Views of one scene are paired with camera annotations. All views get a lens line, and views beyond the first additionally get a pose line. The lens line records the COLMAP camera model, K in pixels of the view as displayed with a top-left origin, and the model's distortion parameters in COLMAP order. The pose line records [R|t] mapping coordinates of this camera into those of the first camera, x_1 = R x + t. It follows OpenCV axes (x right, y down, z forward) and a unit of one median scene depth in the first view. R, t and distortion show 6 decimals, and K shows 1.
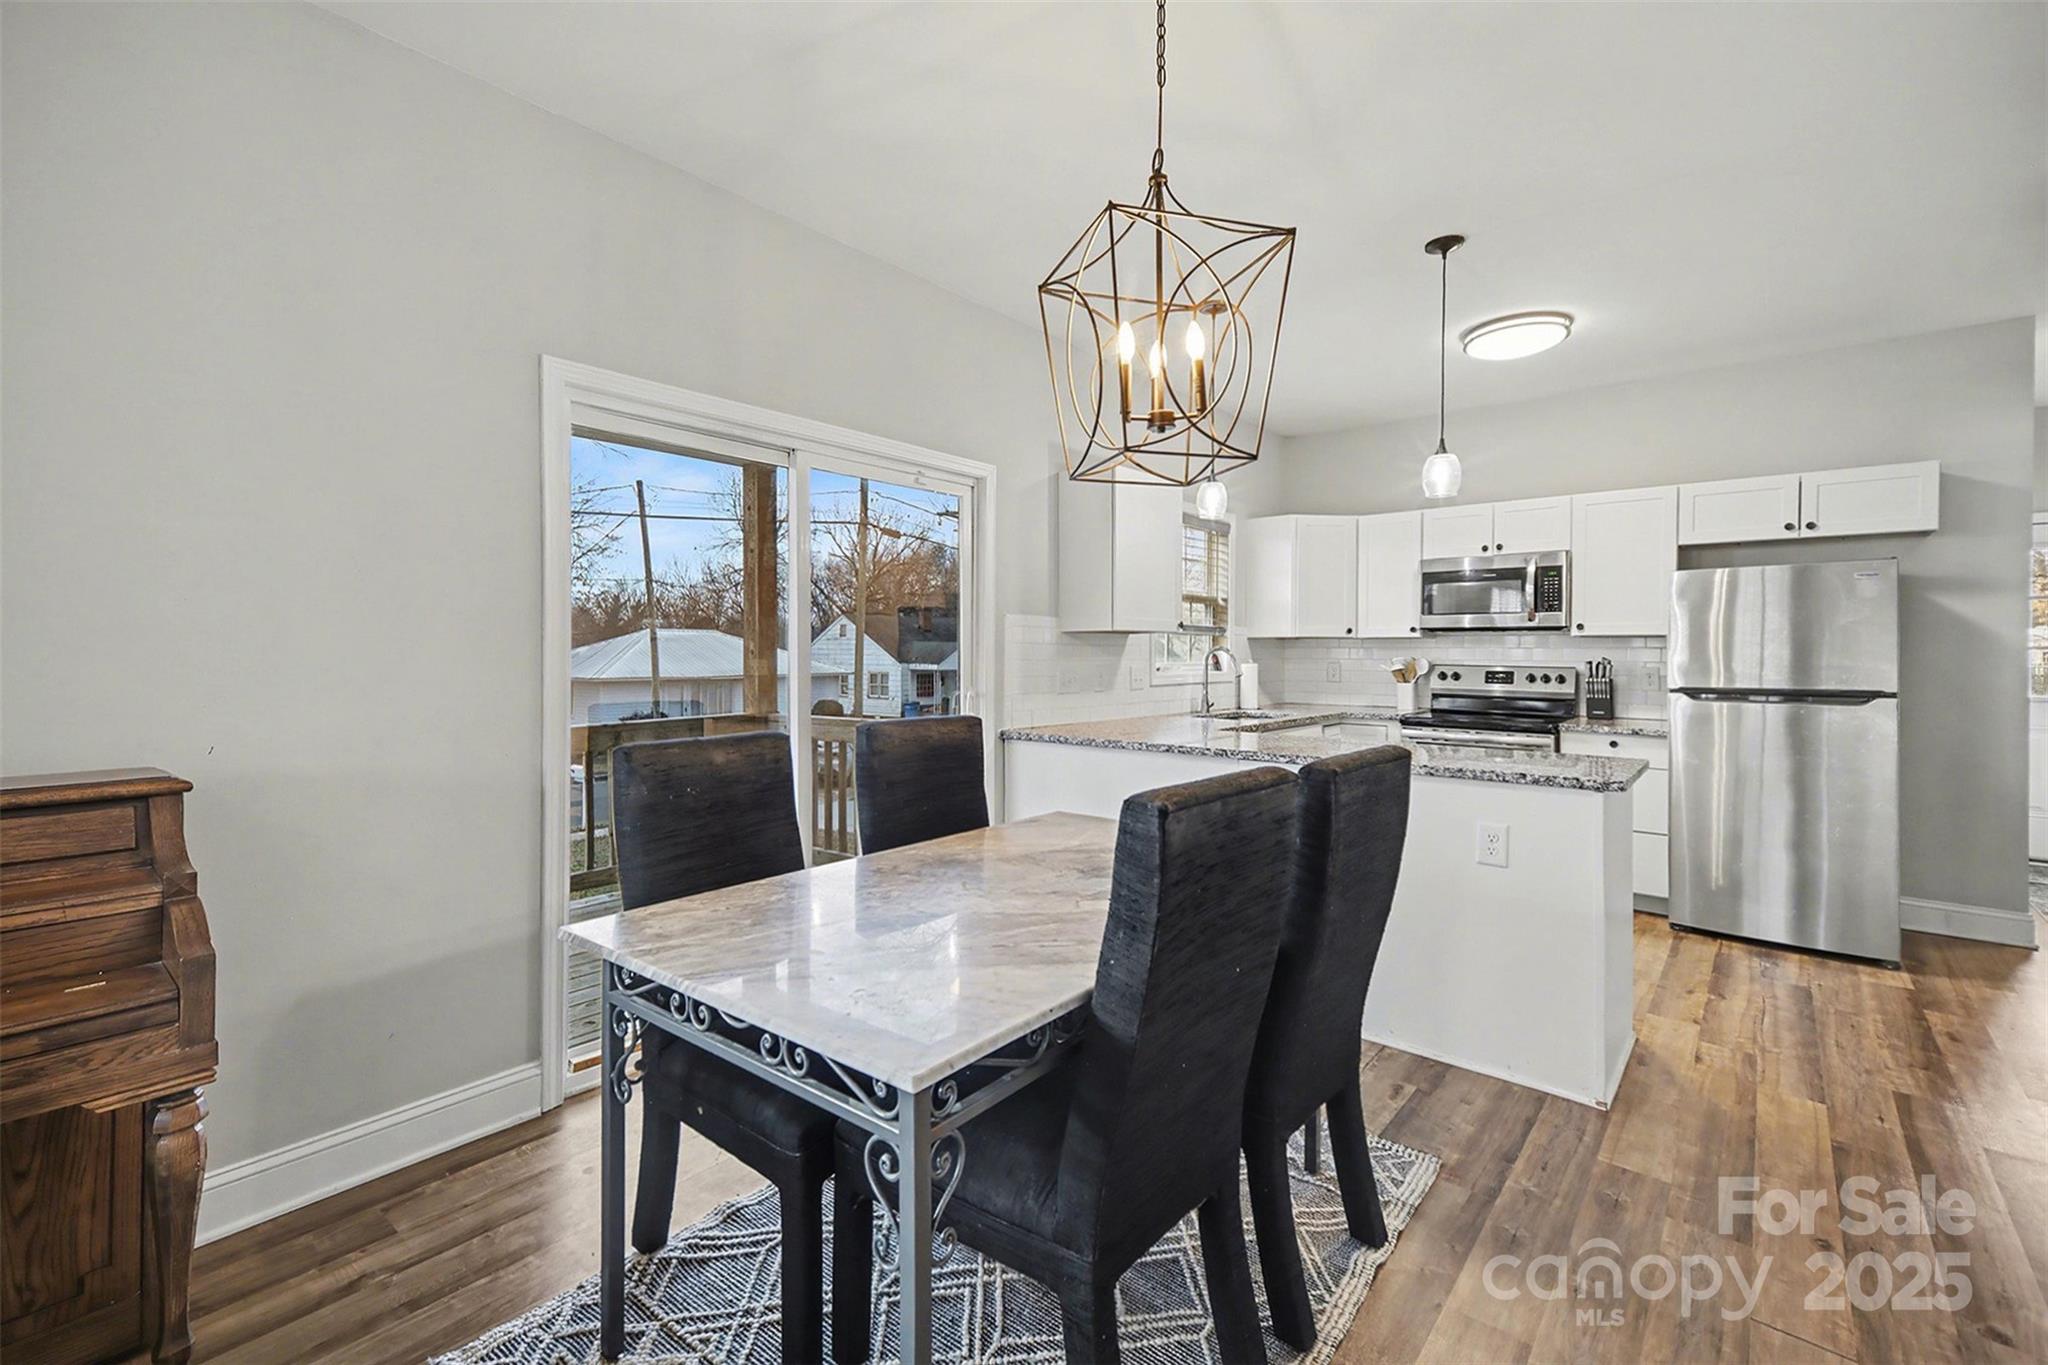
lens RADIAL K [[876.4, 0, 1021.2], [0, 876.4, 649.0], [0, 0, 1]] dist [0.000783, 0.000076]
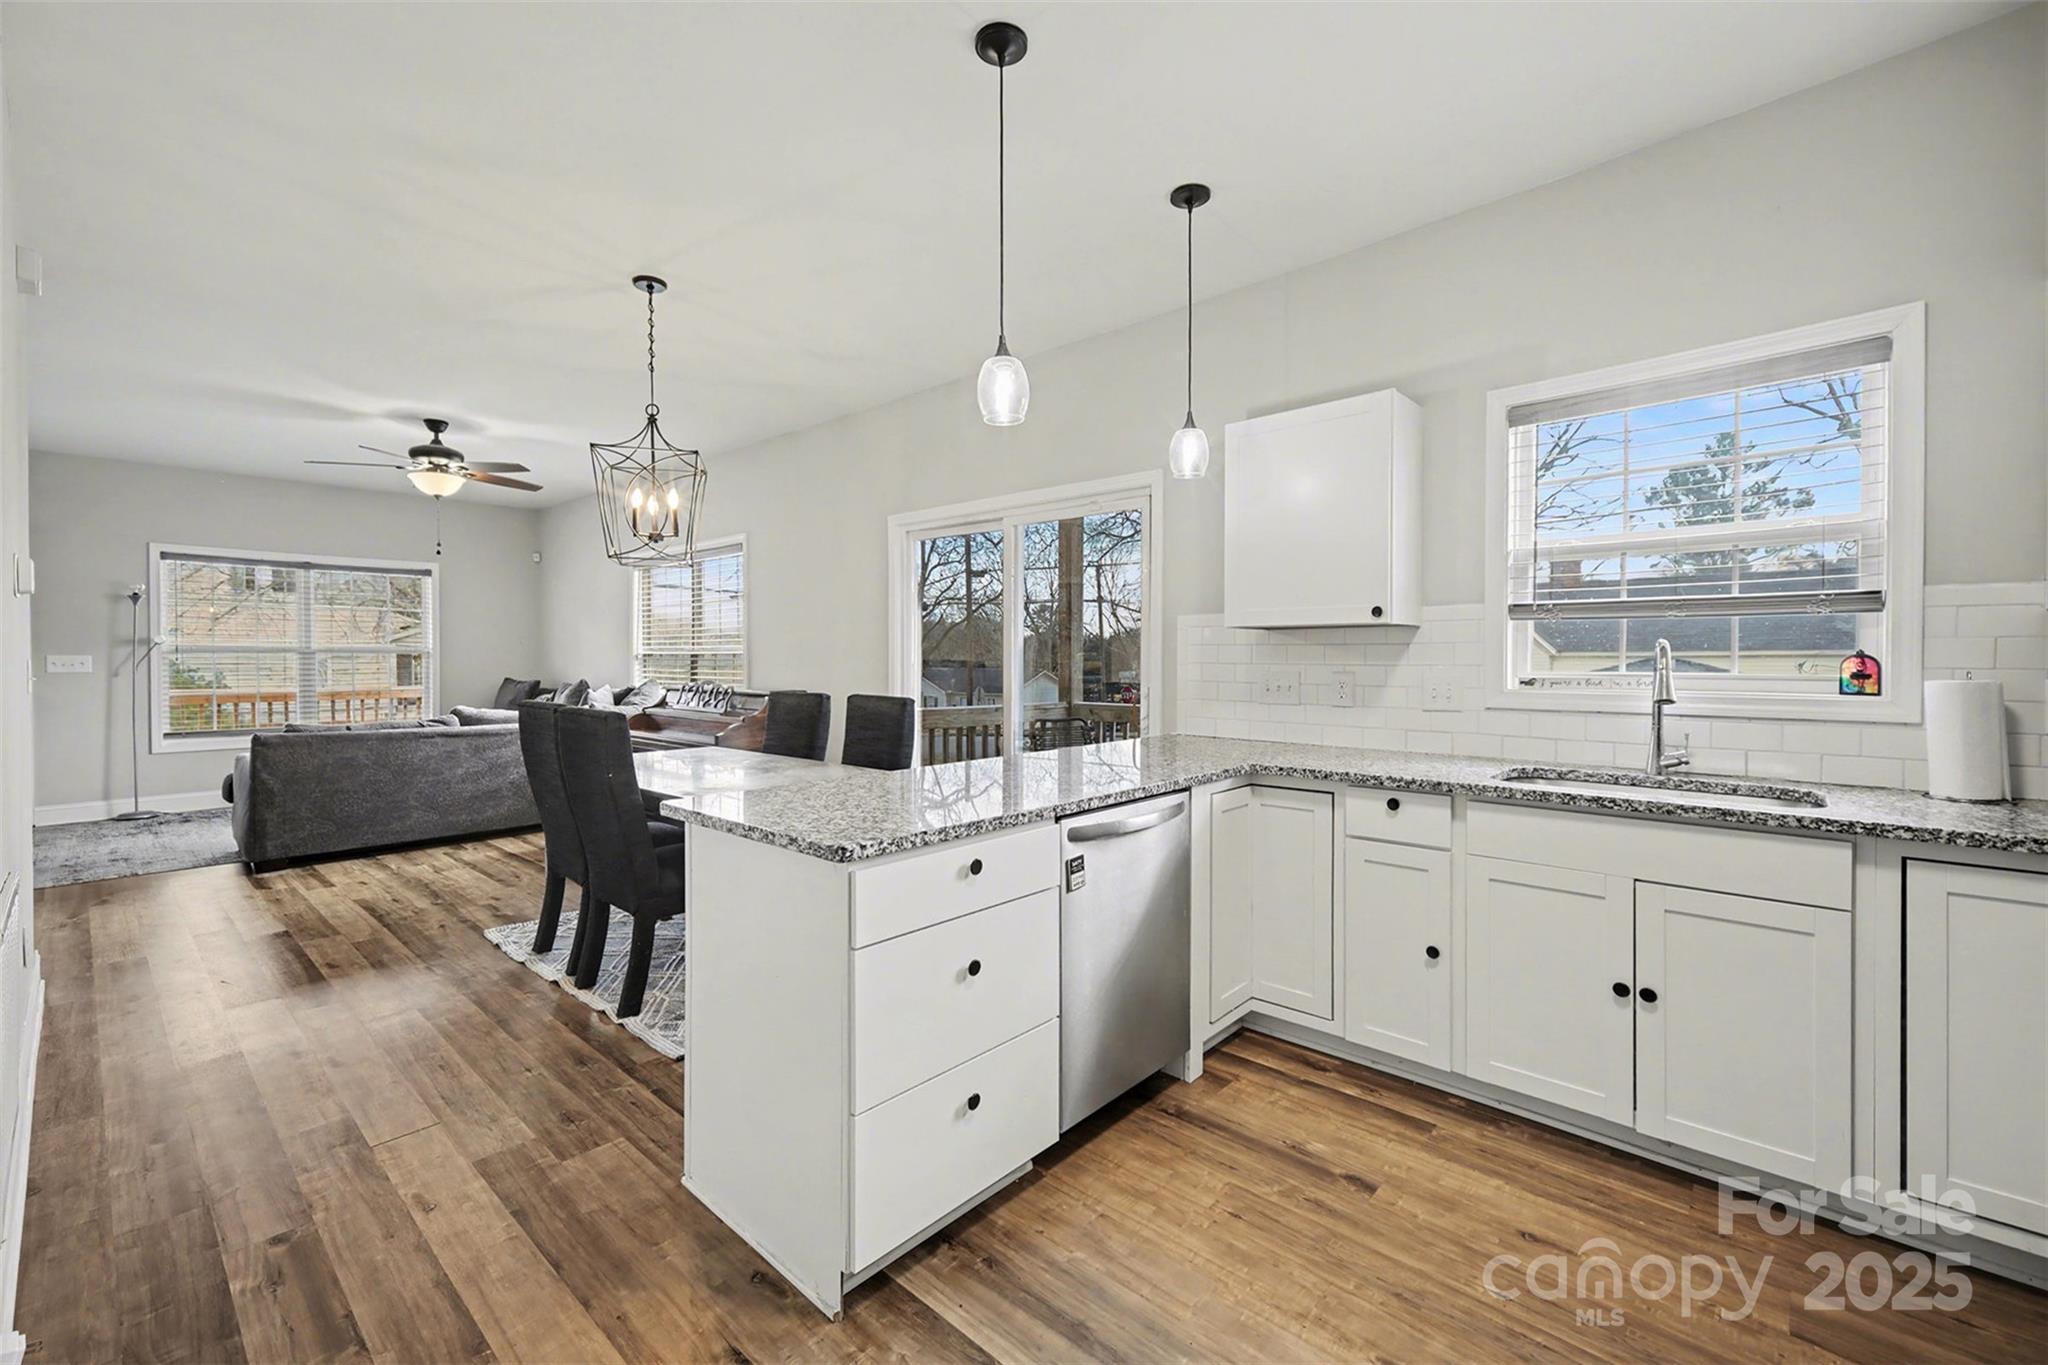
lens RADIAL K [[858.8, 0, 1017.0], [0, 858.8, 660.8], [0, 0, 1]] dist [0.001553, 0.000093]
pose [[-0.027989, 0.011836, -0.999538, 0.785600], [0.003829, 0.999924, 0.011734, 0.001035], [0.999601, -0.003499, -0.028032, 0.709580]]
